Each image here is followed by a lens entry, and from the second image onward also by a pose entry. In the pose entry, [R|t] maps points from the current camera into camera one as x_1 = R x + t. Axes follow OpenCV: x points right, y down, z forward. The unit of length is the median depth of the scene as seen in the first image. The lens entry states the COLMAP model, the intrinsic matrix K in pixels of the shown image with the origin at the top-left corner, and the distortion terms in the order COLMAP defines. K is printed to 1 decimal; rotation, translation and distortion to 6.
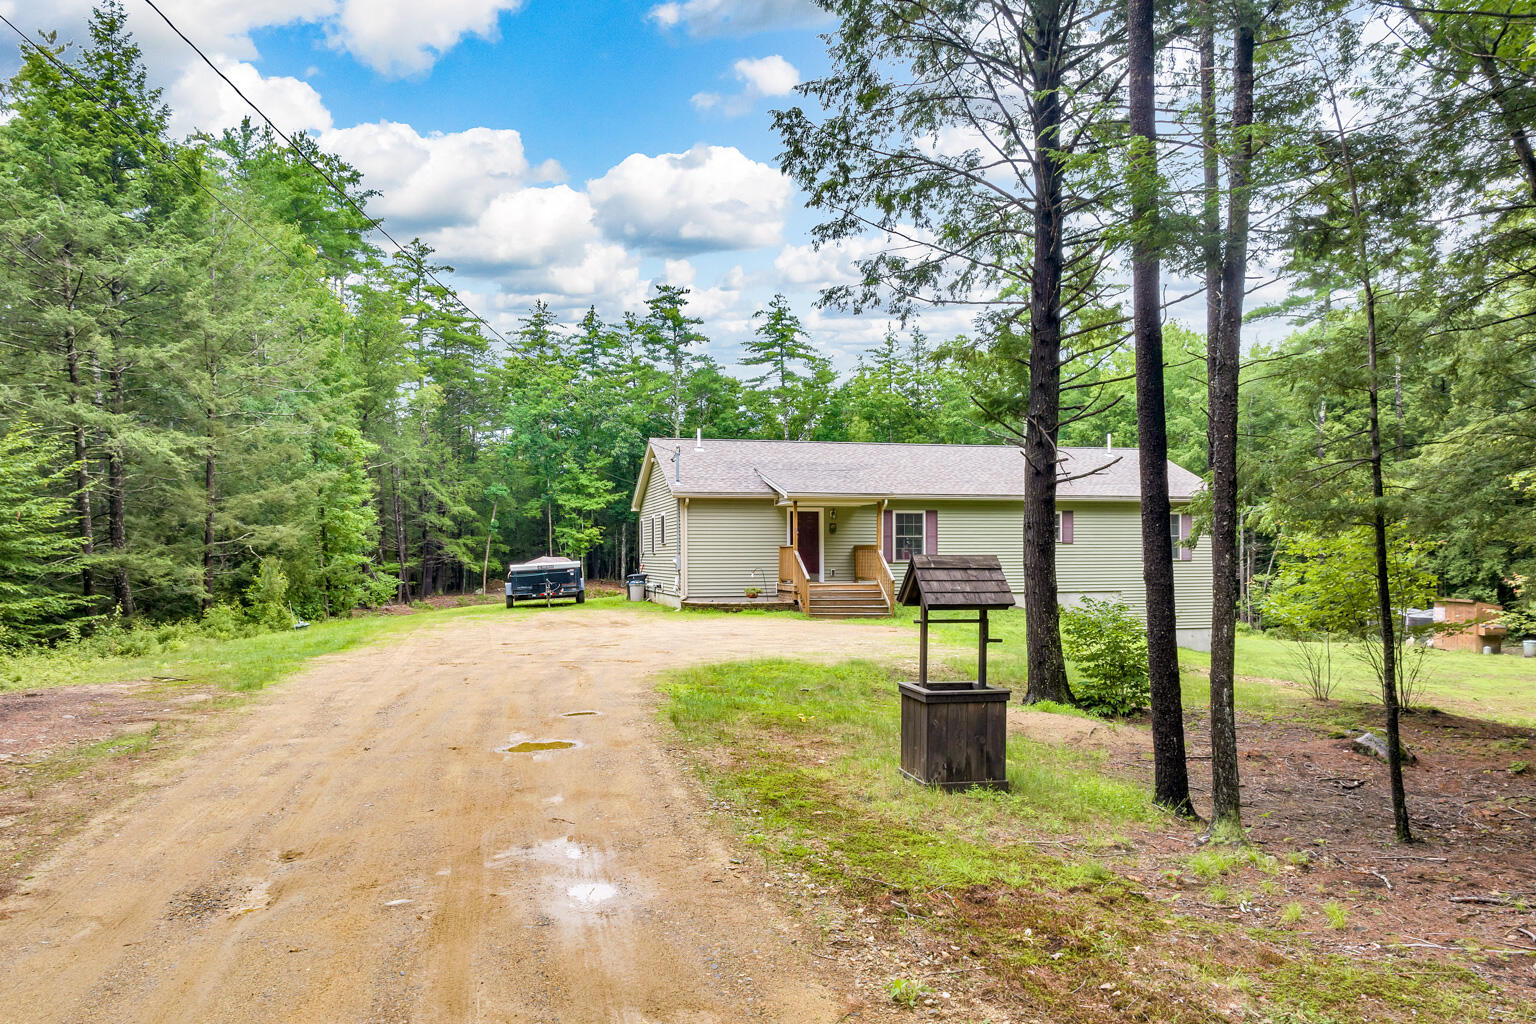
lens RADIAL K [[1087.9, 0, 767.0], [0, 1087.9, 519.6], [0, 0, 1]] dist [-0.038033, -0.001227]
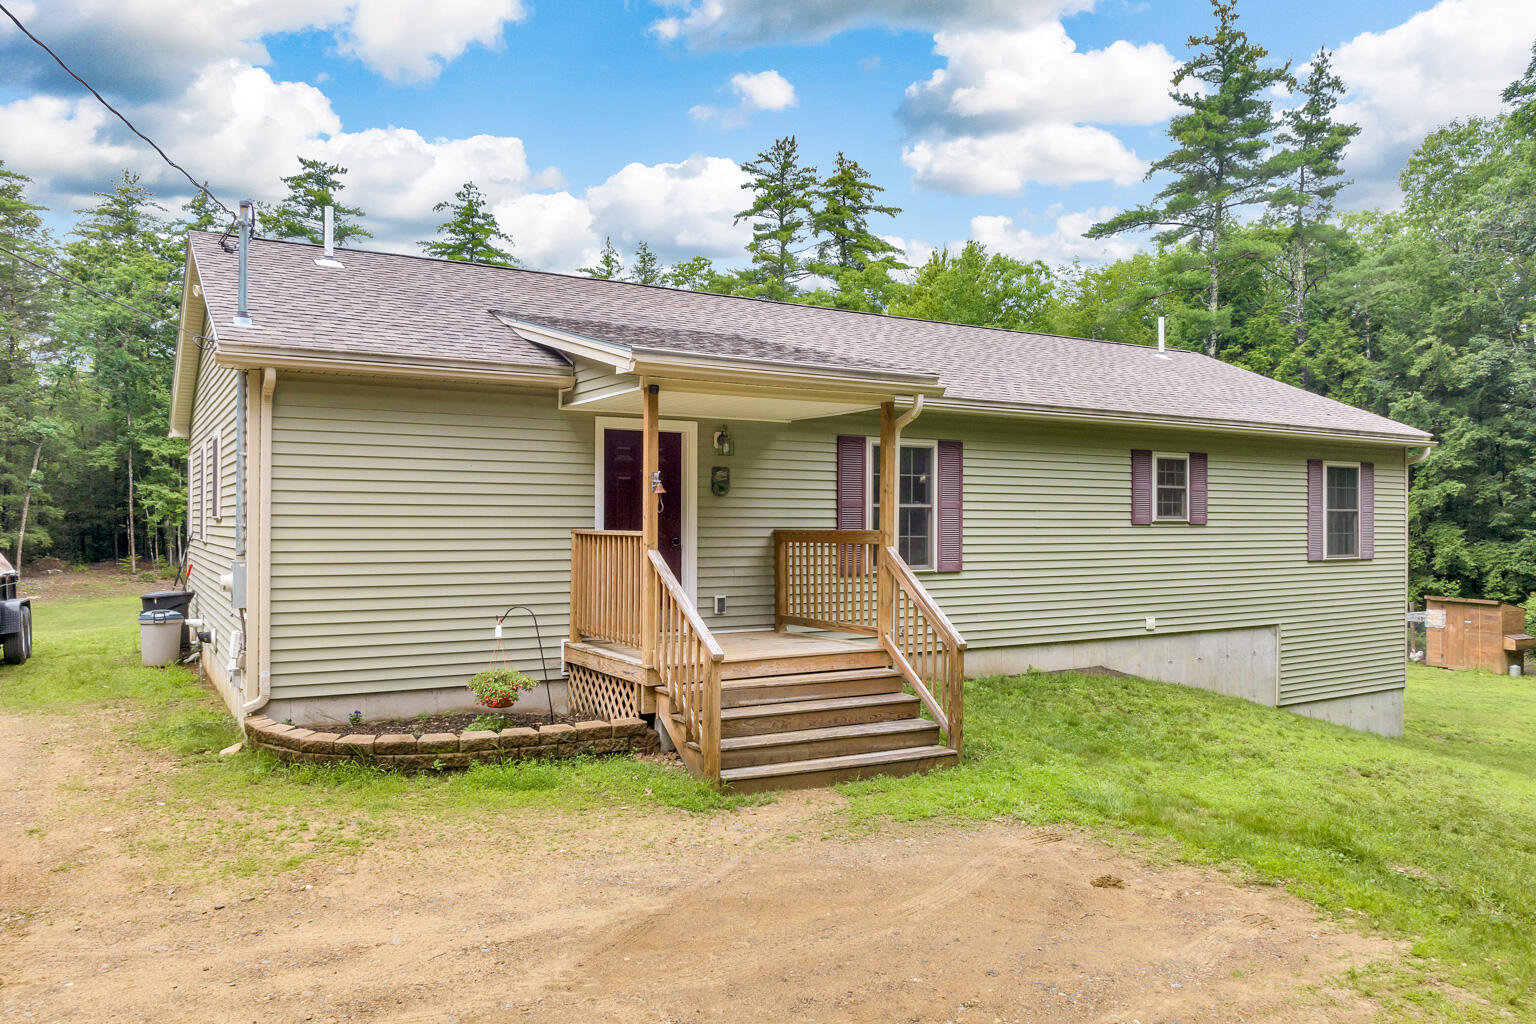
lens RADIAL K [[1087.9, 0, 776.3], [0, 1087.9, 488.1], [0, 0, 1]] dist [-0.038033, -0.001227]
pose [[0.953449, 0.015681, 0.301147, -0.009535], [-0.016549, 0.999863, 0.000331, 0.003252], [-0.301101, -0.005299, 0.953578, 0.212670]]
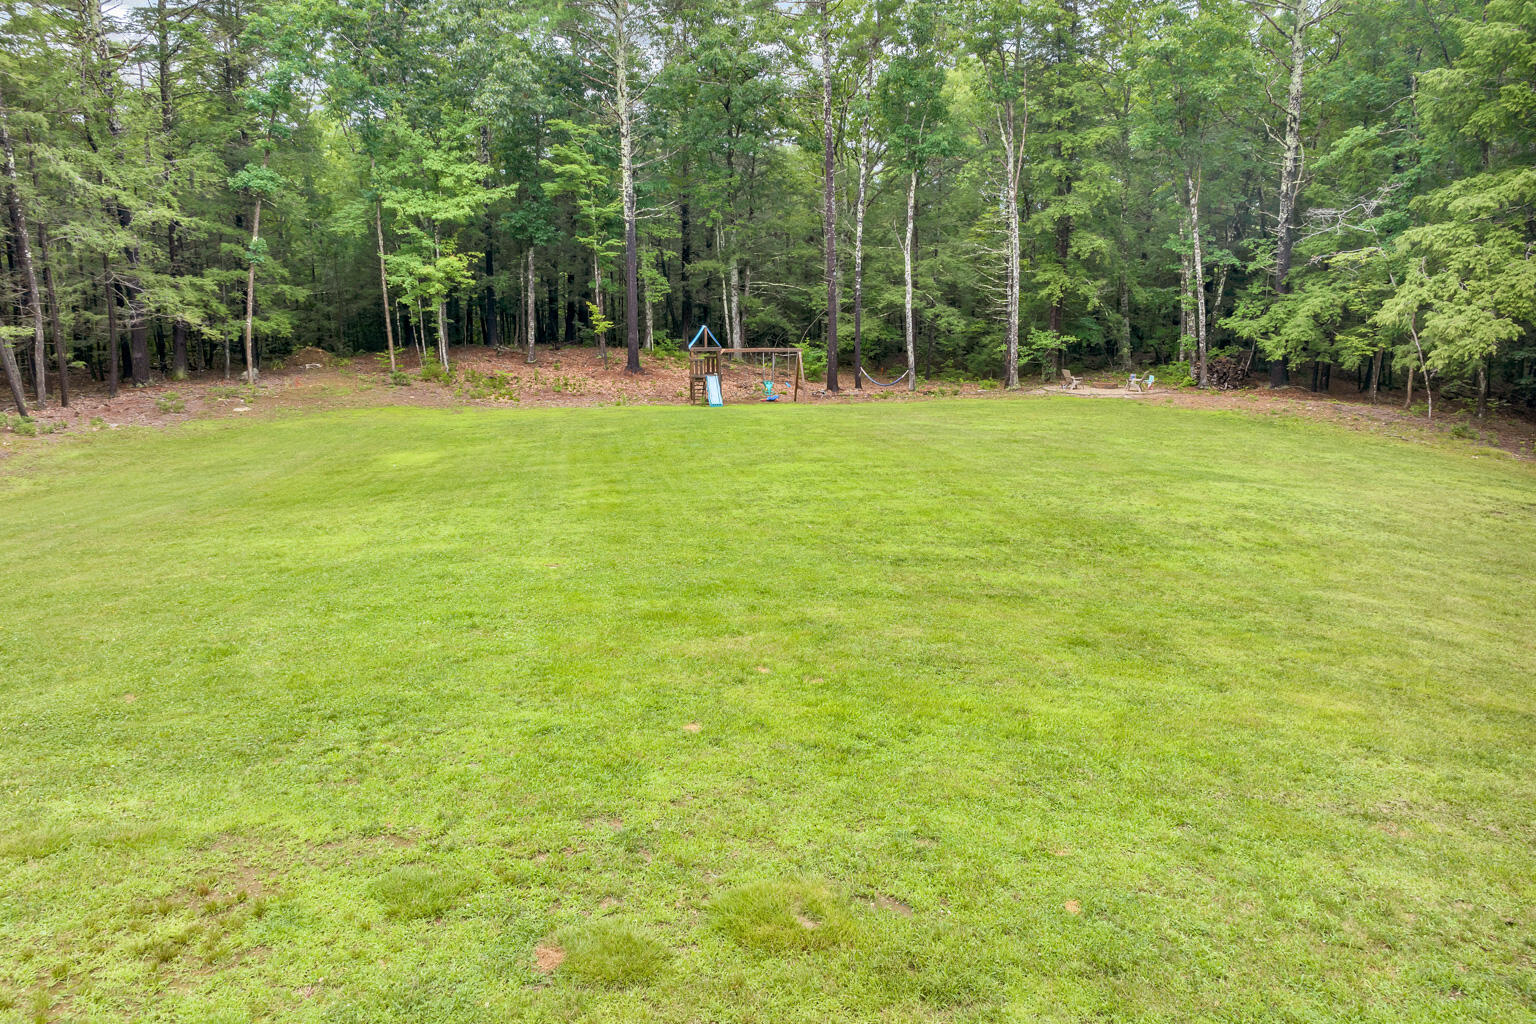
lens RADIAL K [[1087.9, 0, 770.8], [0, 1087.9, 512.7], [0, 0, 1]] dist [-0.038033, -0.001227]
pose [[0.998749, 0.022858, -0.044467, 0.020414], [-0.012103, 0.973451, 0.228573, 0.007560], [0.048511, -0.227749, 0.972511, 0.464585]]
